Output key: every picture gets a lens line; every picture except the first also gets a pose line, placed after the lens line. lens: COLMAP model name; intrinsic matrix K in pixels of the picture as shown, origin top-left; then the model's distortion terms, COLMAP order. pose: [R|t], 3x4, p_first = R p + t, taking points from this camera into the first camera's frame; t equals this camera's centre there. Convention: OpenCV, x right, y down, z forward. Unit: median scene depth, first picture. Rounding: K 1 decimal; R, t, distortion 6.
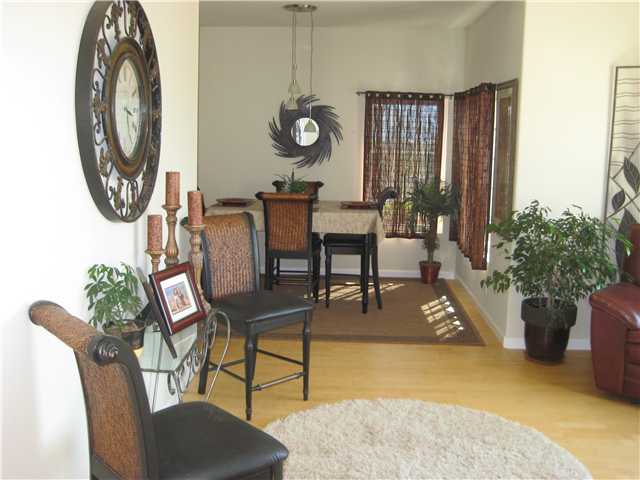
lens RADIAL K [[672.6, 0, 320.0], [0, 672.6, 240.0], [0, 0, 1]] dist [-0.183748, 0.284327]
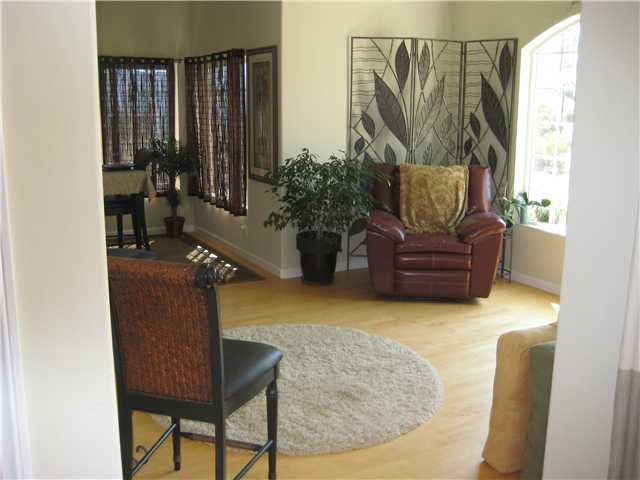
lens RADIAL K [[672.6, 0, 320.0], [0, 672.6, 240.0], [0, 0, 1]] dist [-0.183748, 0.284327]
pose [[0.854032, -0.117815, 0.506703, -0.259617], [0.091604, 0.992856, 0.076458, 0.012454], [-0.512091, -0.018882, 0.858724, -0.044860]]
